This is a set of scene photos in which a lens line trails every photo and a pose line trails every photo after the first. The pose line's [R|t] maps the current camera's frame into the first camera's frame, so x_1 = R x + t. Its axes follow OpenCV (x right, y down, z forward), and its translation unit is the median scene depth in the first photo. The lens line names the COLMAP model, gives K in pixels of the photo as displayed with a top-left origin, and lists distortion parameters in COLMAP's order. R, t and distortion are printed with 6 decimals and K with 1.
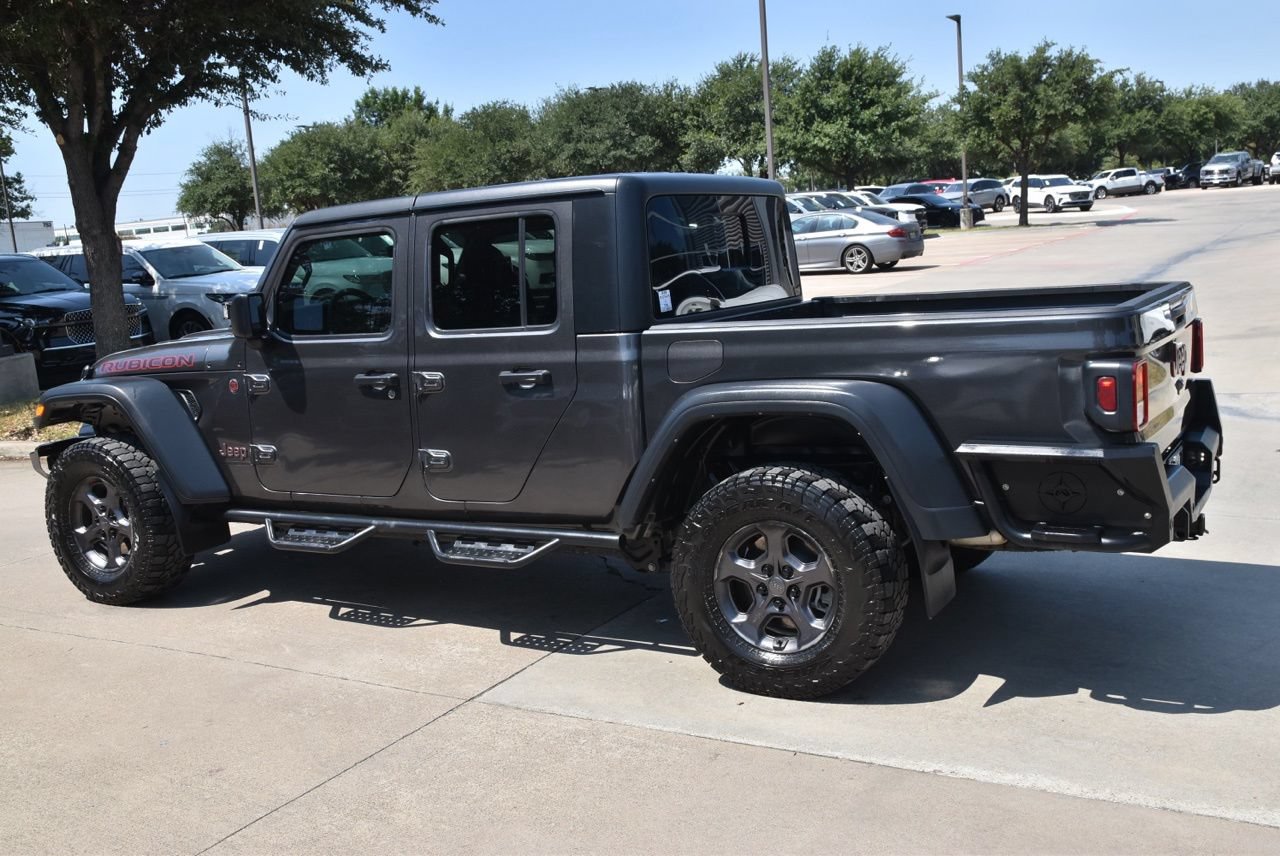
lens RADIAL K [[1265.1, 0, 640.0], [0, 1265.1, 428.0], [0, 0, 1]] dist [-0.033835, 0.121015]
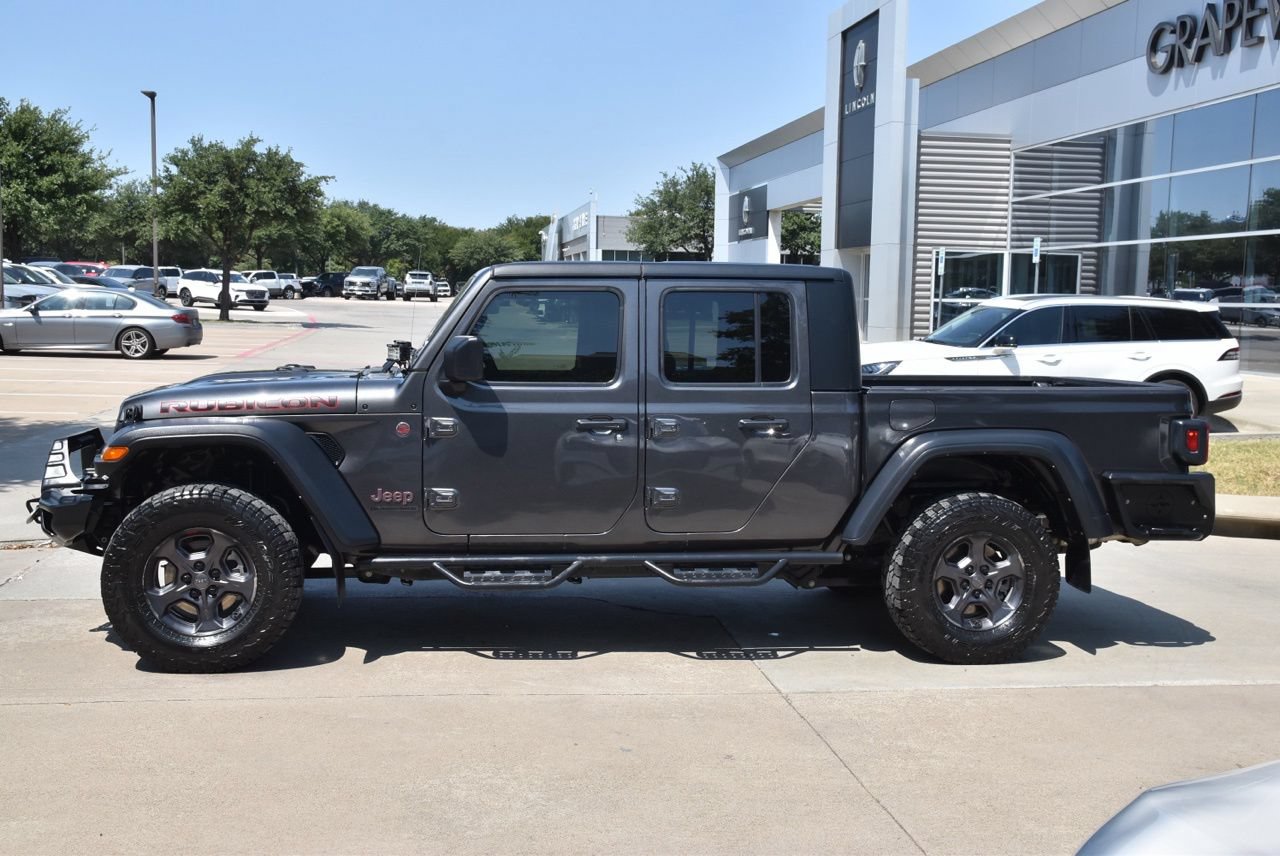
lens RADIAL K [[1355.7, 0, 640.0], [0, 1355.7, 428.0], [0, 0, 1]] dist [0.003698, 0.048476]
pose [[0.780763, 0.032567, 0.623978, -0.099029], [0.018988, 0.996943, -0.075792, 0.005849], [-0.624539, 0.071024, 0.777757, 0.007139]]
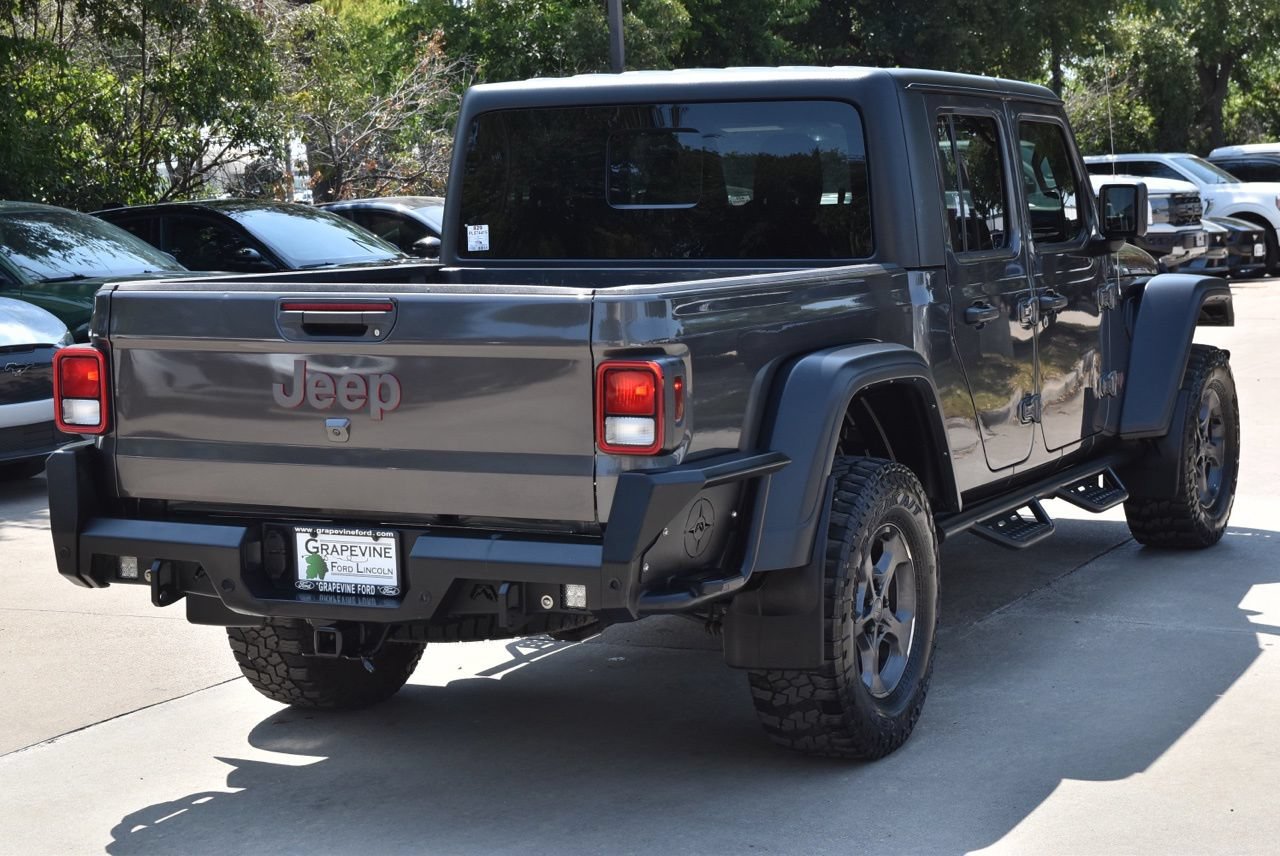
lens RADIAL K [[2389.4, 0, 640.0], [0, 2389.4, 428.0], [0, 0, 1]] dist [0.122248, 0.241199]
pose [[0.056498, 0.165953, -0.984514, 0.156360], [-0.123481, 0.979680, 0.158052, -0.023503], [0.990737, 0.112639, 0.075842, 0.098475]]
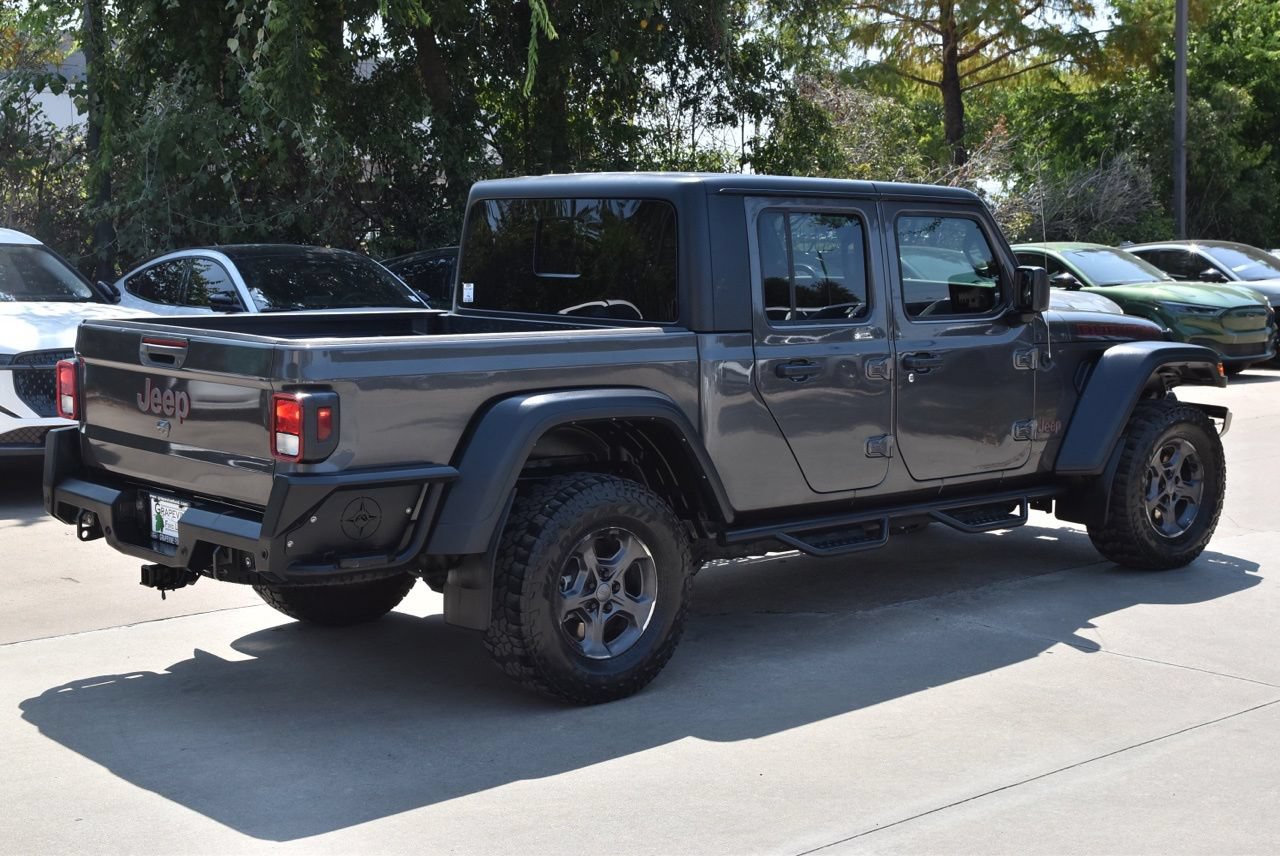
lens RADIAL K [[1822.9, 0, 640.0], [0, 1822.9, 428.0], [0, 0, 1]] dist [0.079112, 0.090322]
pose [[-0.302990, 0.167061, -0.938237, 0.149802], [-0.123188, 0.969389, 0.212389, -0.034294], [0.944998, 0.179931, -0.273136, 0.159033]]
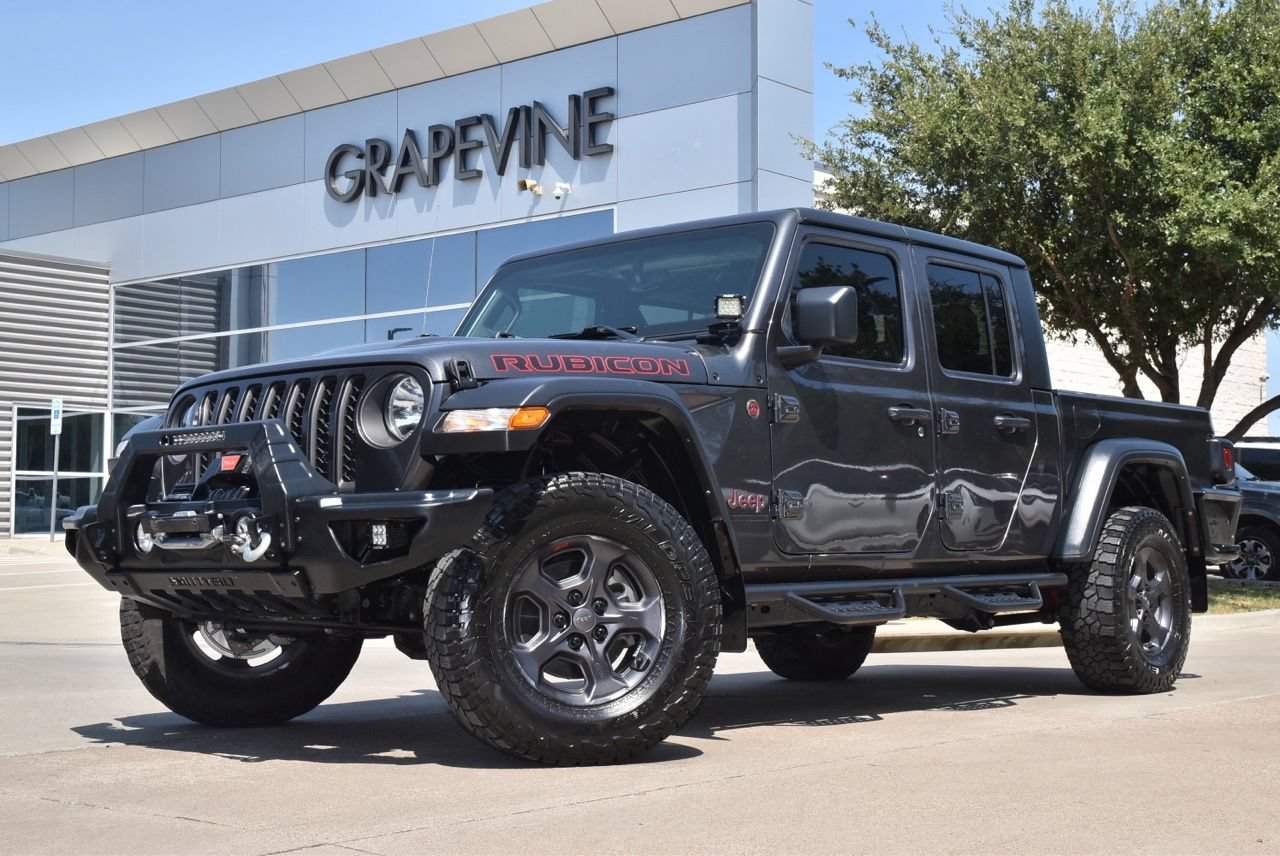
lens RADIAL K [[1722.8, 0, 640.0], [0, 1722.8, 428.0], [0, 0, 1]] dist [0.072328, 0.004770]
pose [[0.182079, 0.137937, 0.973561, -0.153002], [0.138727, 0.976604, -0.164313, 0.015759], [-0.973448, 0.164977, 0.158684, 0.107417]]
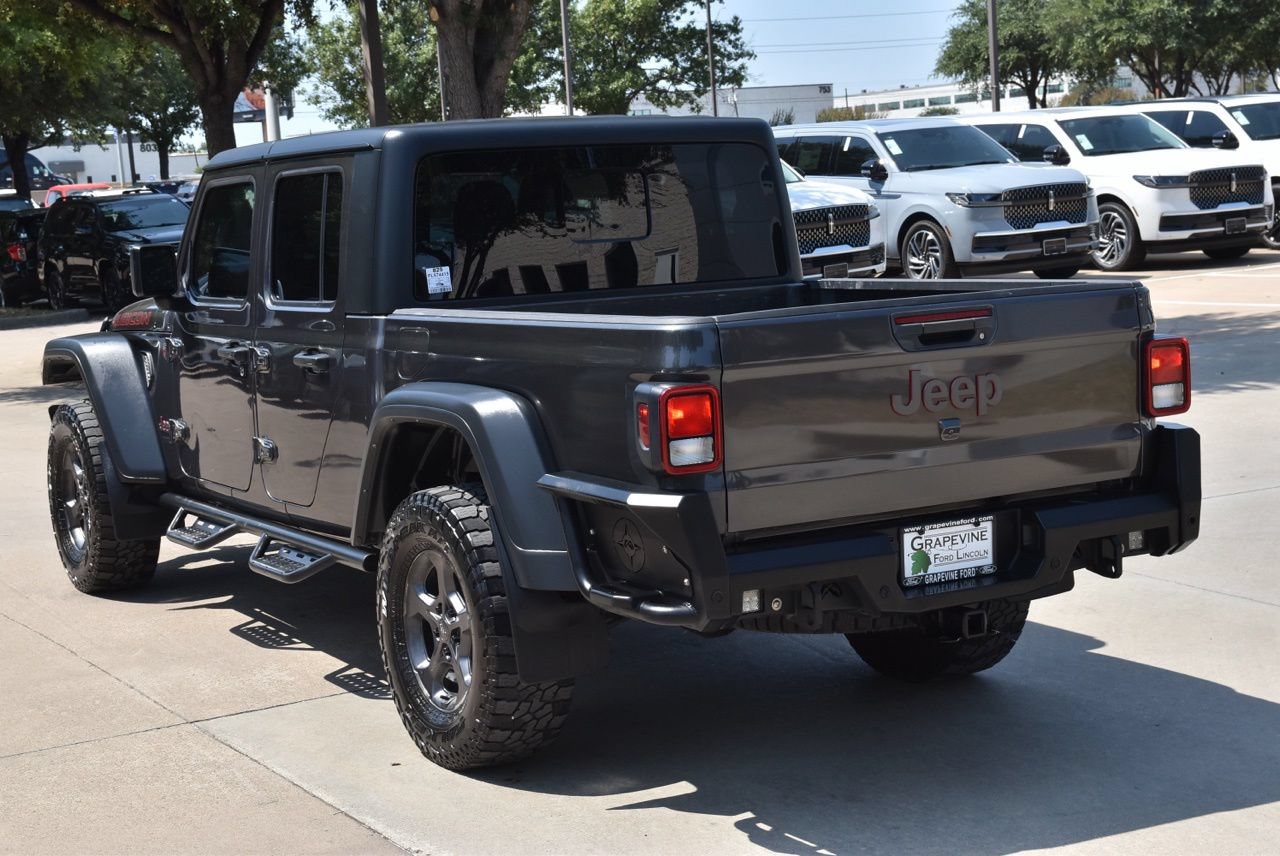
lens RADIAL K [[2133.7, 0, 640.0], [0, 2133.7, 428.0], [0, 0, 1]] dist [0.144164, 0.051767]
pose [[0.867883, 0.077800, -0.490639, 0.081422], [-0.079145, 0.996700, 0.018047, -0.003845], [0.490424, 0.023169, 0.871176, -0.014818]]
